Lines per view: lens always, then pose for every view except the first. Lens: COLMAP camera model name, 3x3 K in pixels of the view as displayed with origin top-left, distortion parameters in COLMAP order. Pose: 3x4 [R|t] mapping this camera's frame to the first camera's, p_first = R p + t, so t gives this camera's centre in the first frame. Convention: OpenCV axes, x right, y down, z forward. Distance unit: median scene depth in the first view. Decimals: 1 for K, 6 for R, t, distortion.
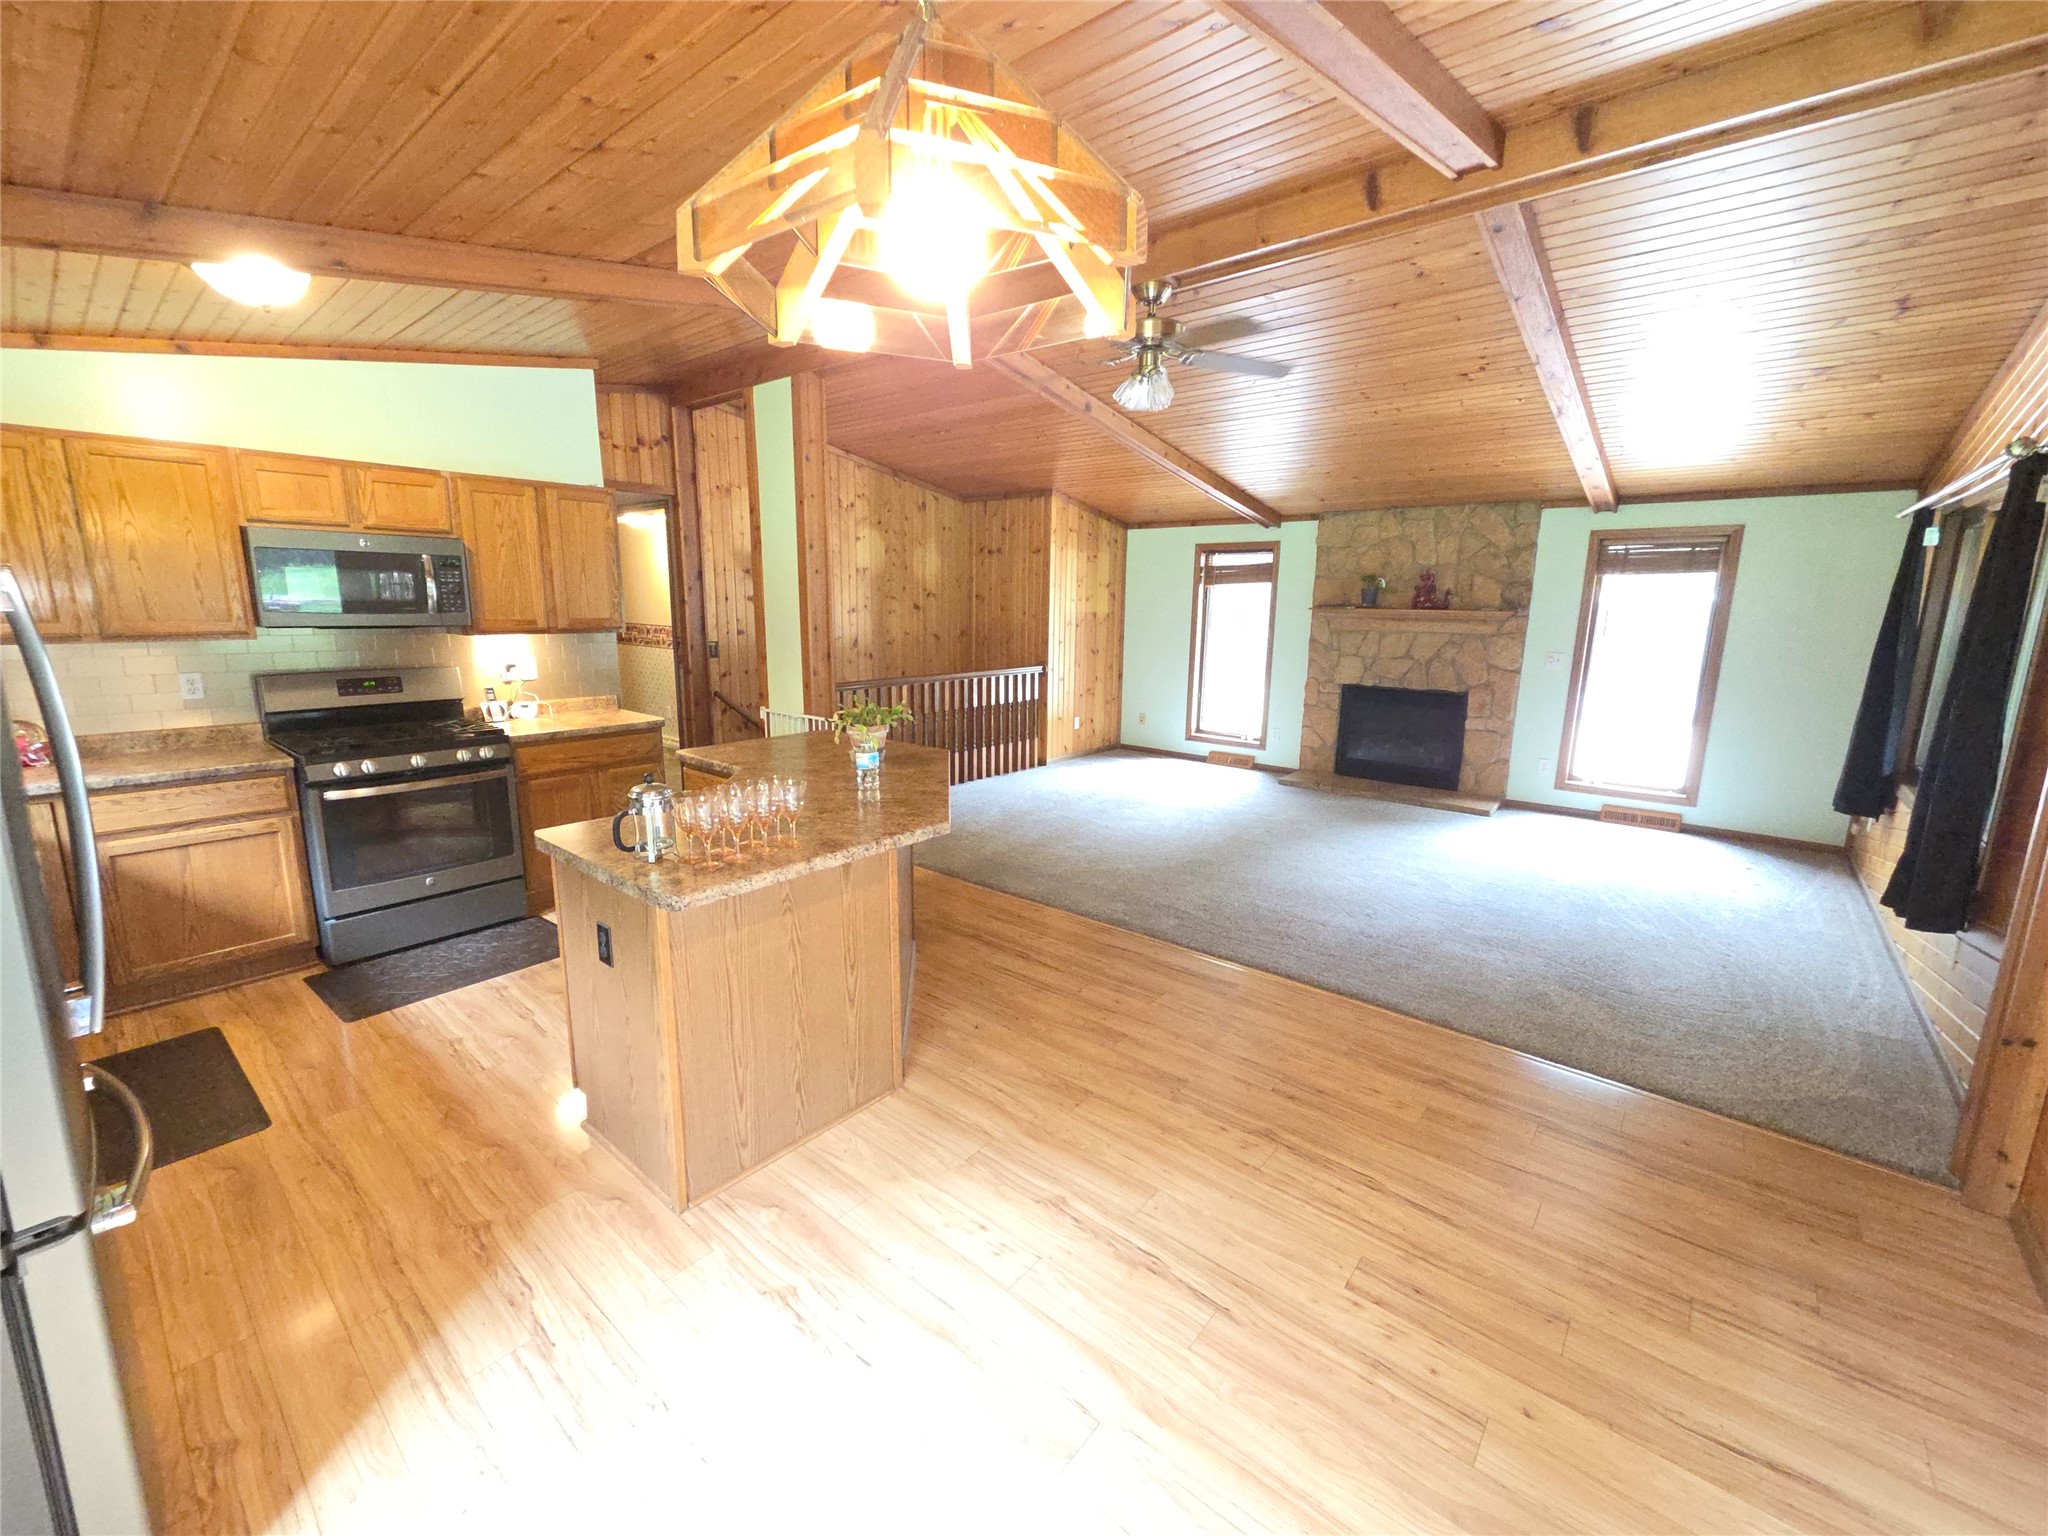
lens RADIAL K [[840.2, 0, 1025.9], [0, 840.2, 759.3], [0, 0, 1]] dist [0.004938, -0.001928]
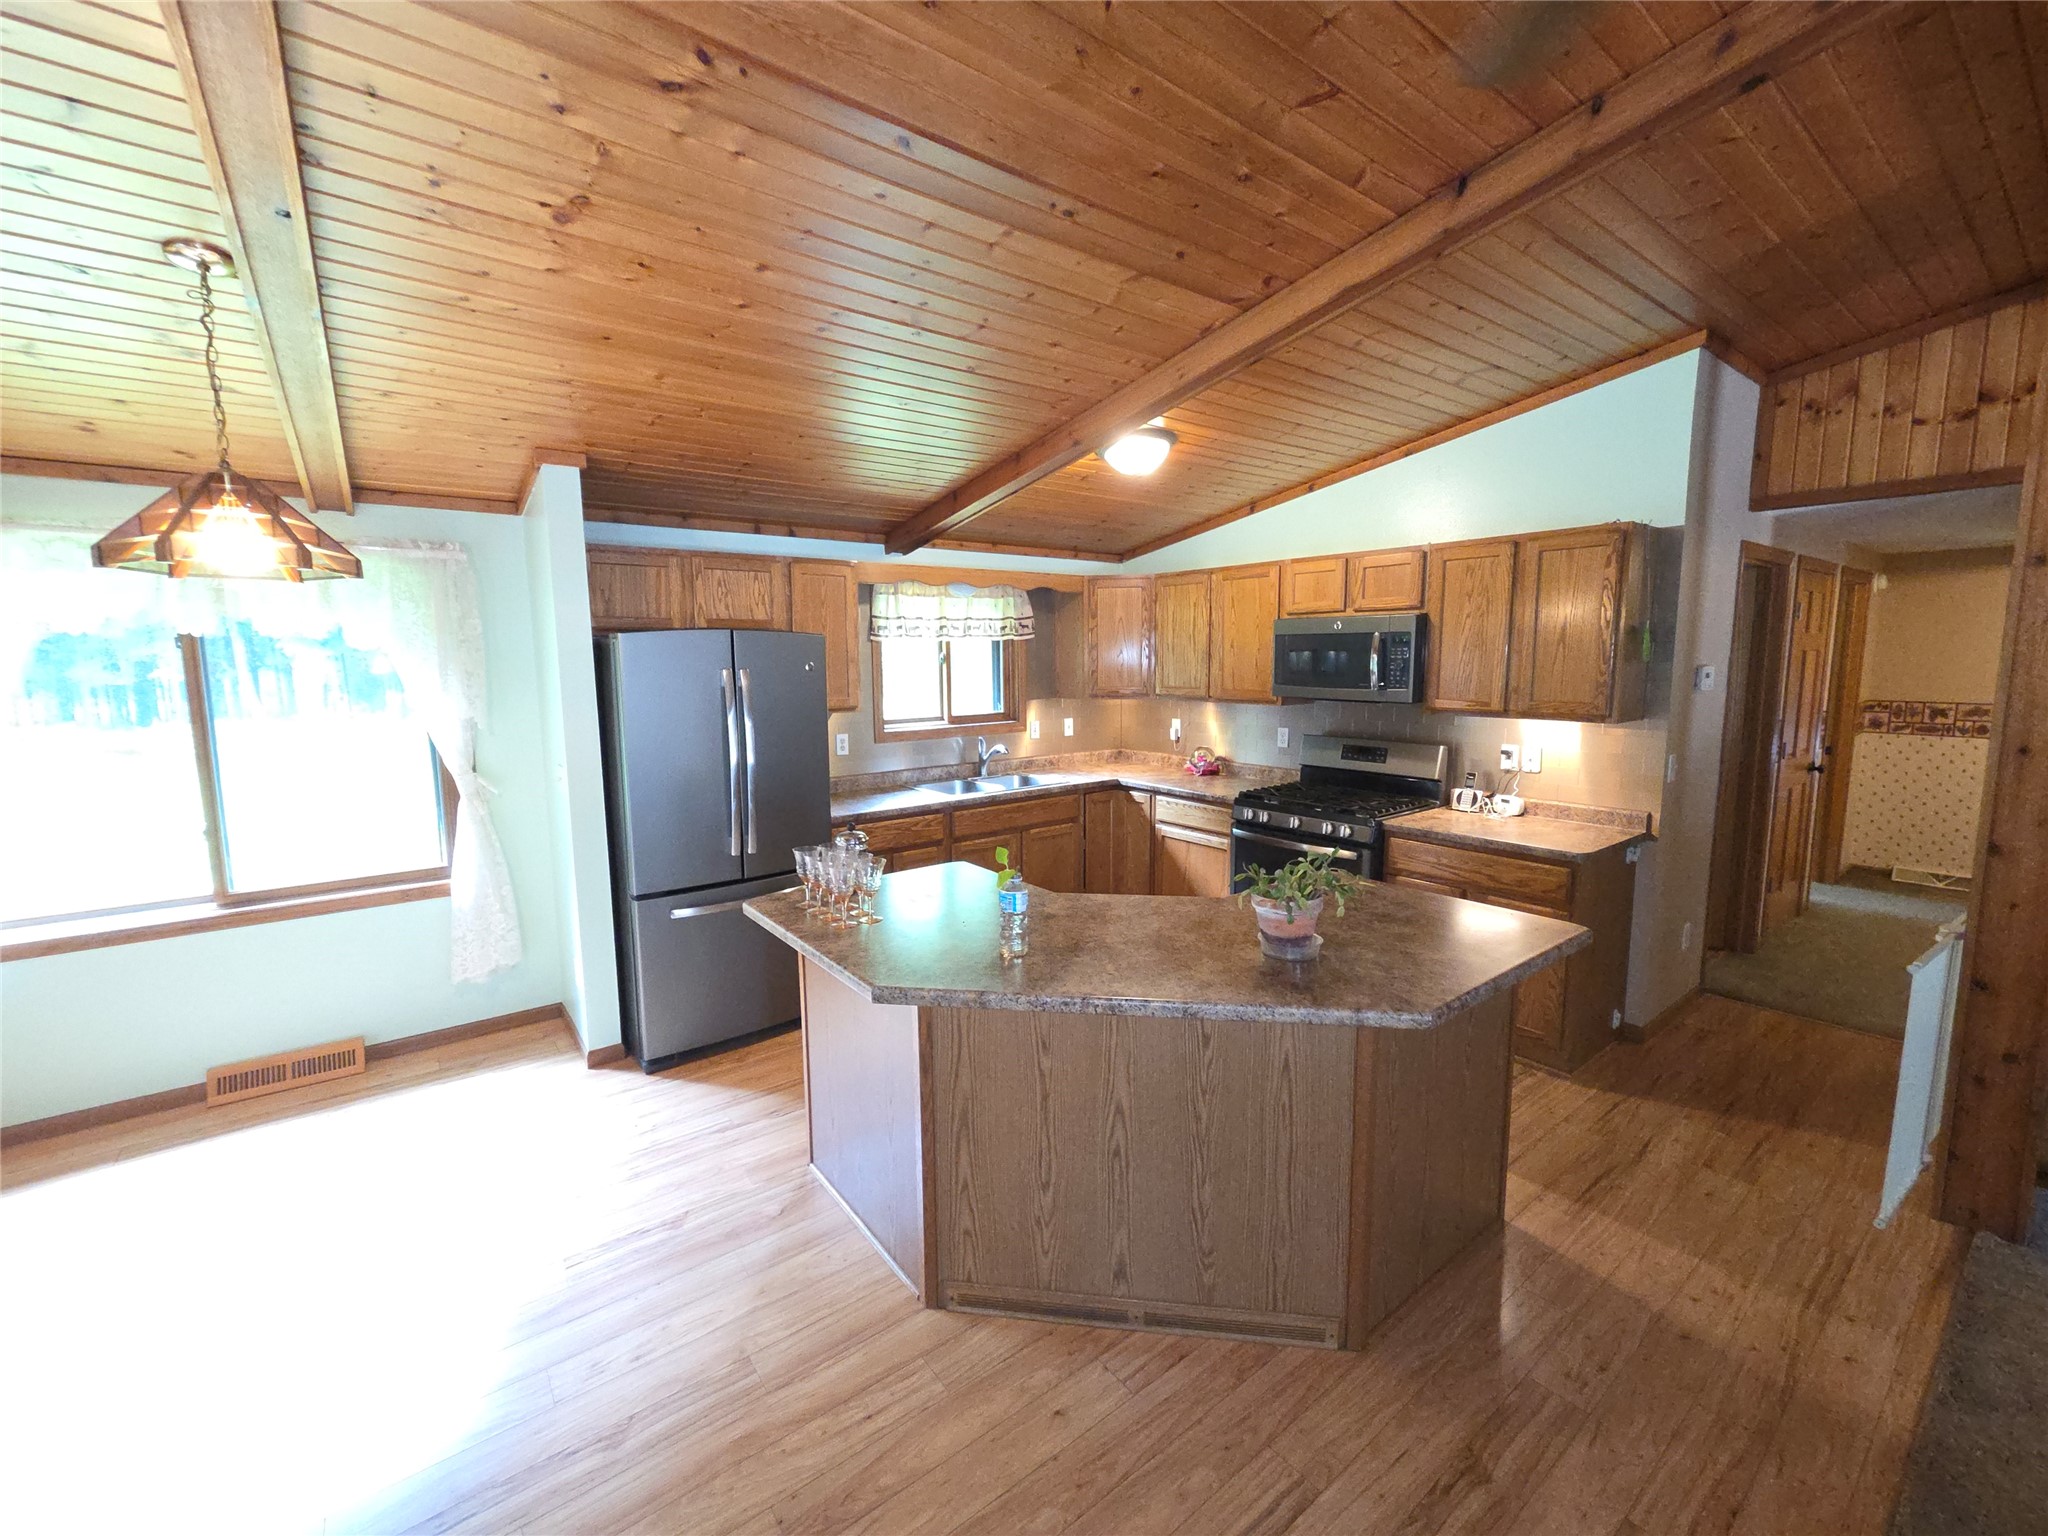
lens RADIAL K [[840.2, 0, 1031.1], [0, 840.2, 764.1], [0, 0, 1]] dist [0.004938, -0.001928]
pose [[-0.229074, 0.118149, -0.966212, 0.403471], [-0.177152, 0.970970, 0.160730, -0.186728], [0.957153, 0.207985, -0.201494, 0.877999]]
